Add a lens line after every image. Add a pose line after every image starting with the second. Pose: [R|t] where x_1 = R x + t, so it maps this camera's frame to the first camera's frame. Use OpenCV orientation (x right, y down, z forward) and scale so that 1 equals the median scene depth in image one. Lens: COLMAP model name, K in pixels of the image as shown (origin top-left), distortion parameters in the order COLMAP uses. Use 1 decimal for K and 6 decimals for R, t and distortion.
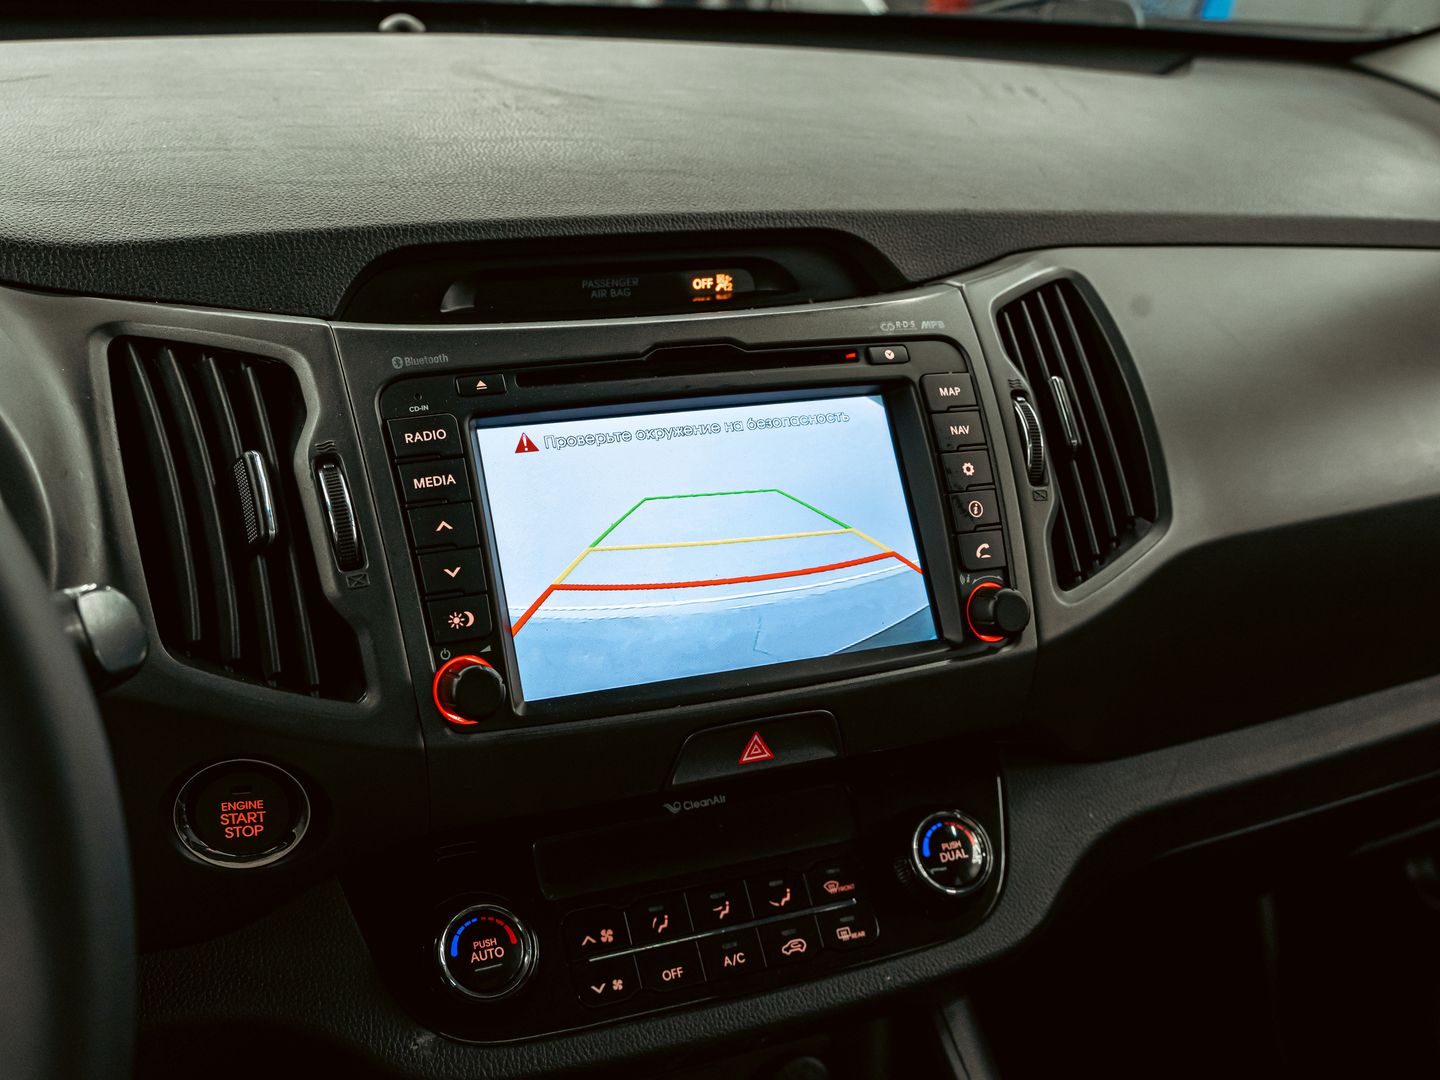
lens RADIAL K [[1370.3, 0, 717.3], [0, 1370.3, 542.8], [0, 0, 1]] dist [-0.003010, 0.000000]
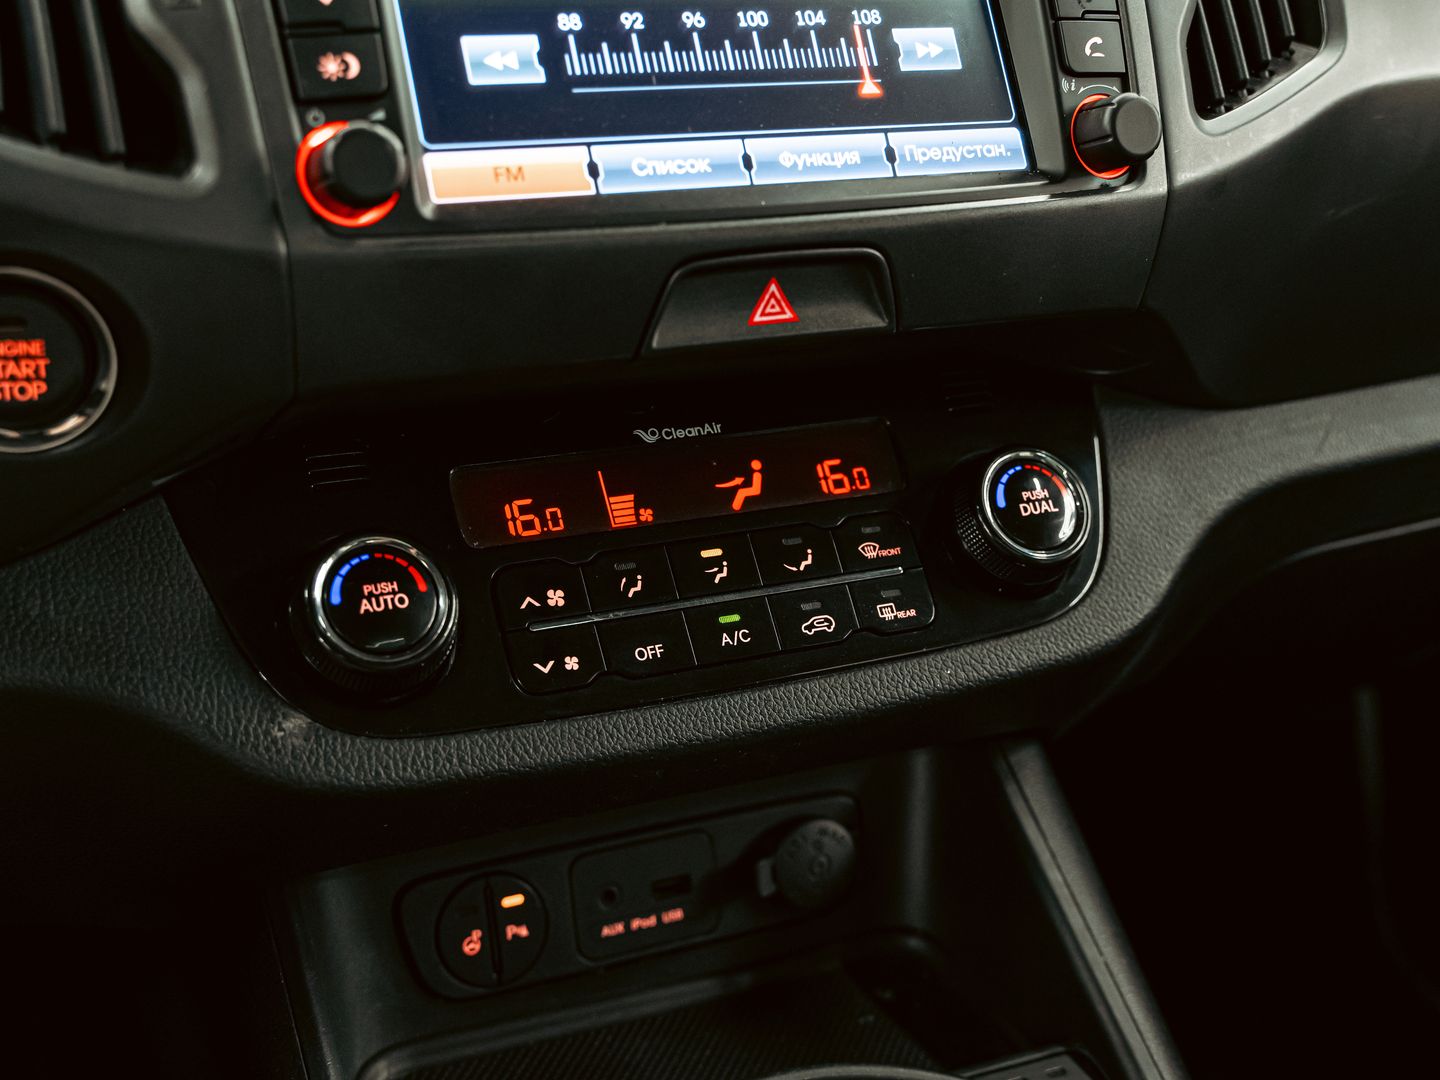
lens RADIAL K [[1609.6, 0, 715.4], [0, 1609.6, 544.6], [0, 0, 1]] dist [-0.000485, 0.000000]
pose [[0.999375, -0.001144, 0.035331, -0.027502], [-0.000777, 0.998524, 0.054309, 0.211897], [-0.035341, -0.054302, 0.997899, 0.172833]]
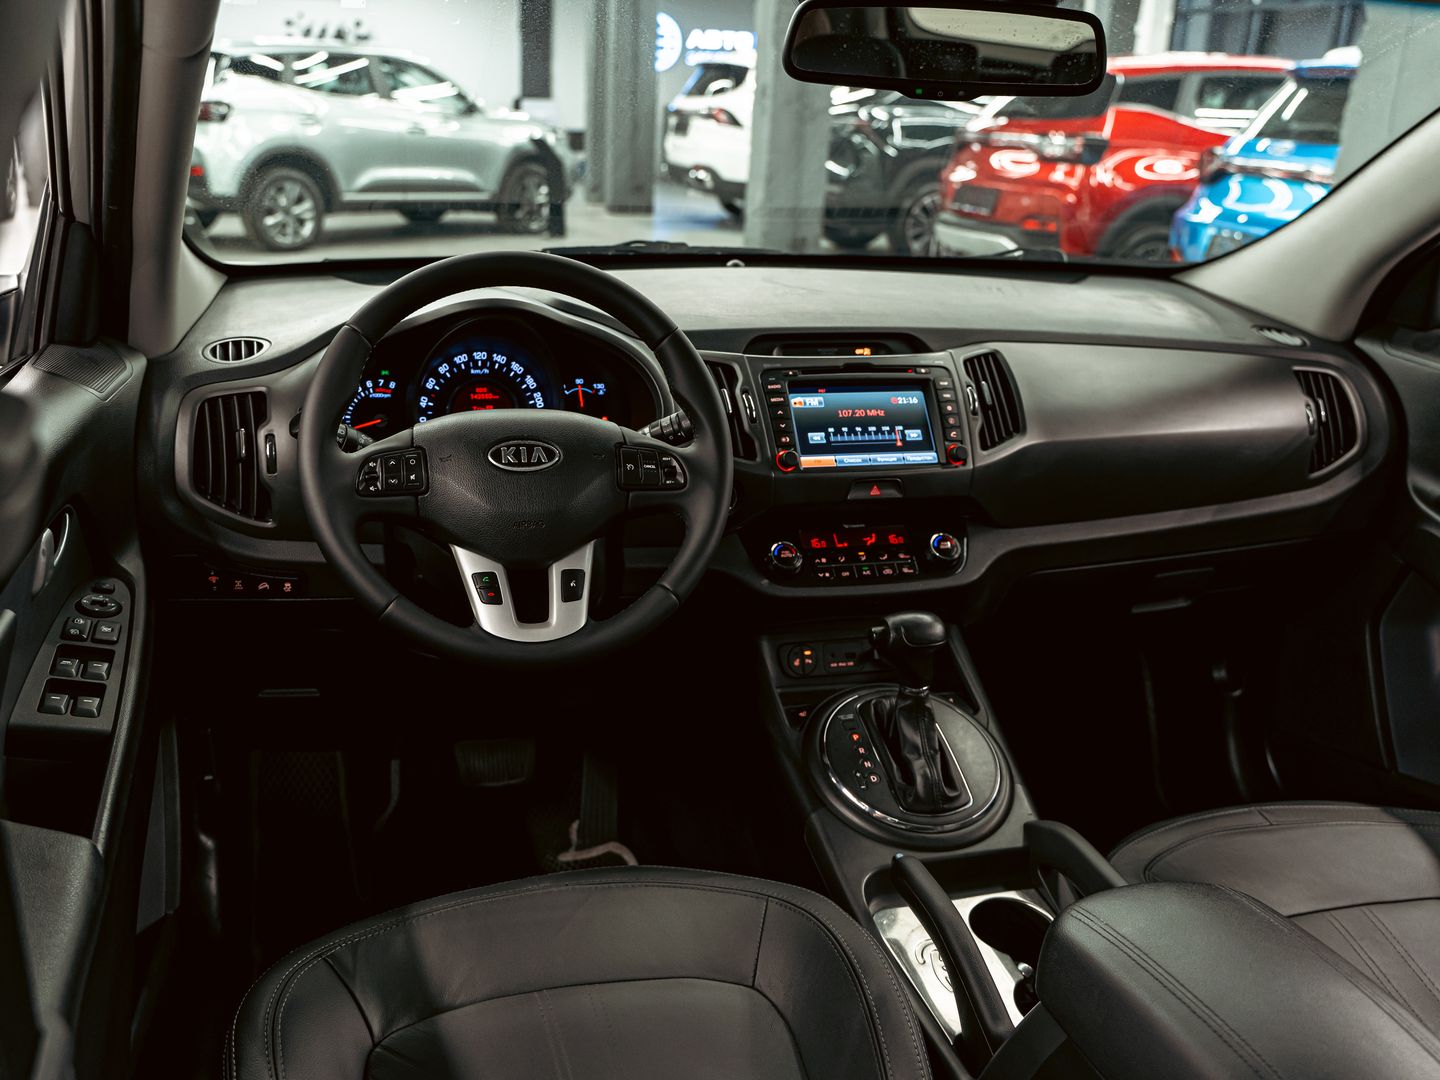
lens RADIAL K [[1282.6, 0, 704.6], [0, 1282.6, 545.4], [0, 0, 1]] dist [-0.022545, -0.016572]
pose [[0.992887, 0.018753, -0.117574, -0.010861], [-0.034737, 0.990181, -0.135409, 0.629931], [0.113880, 0.138530, 0.983789, -1.733633]]
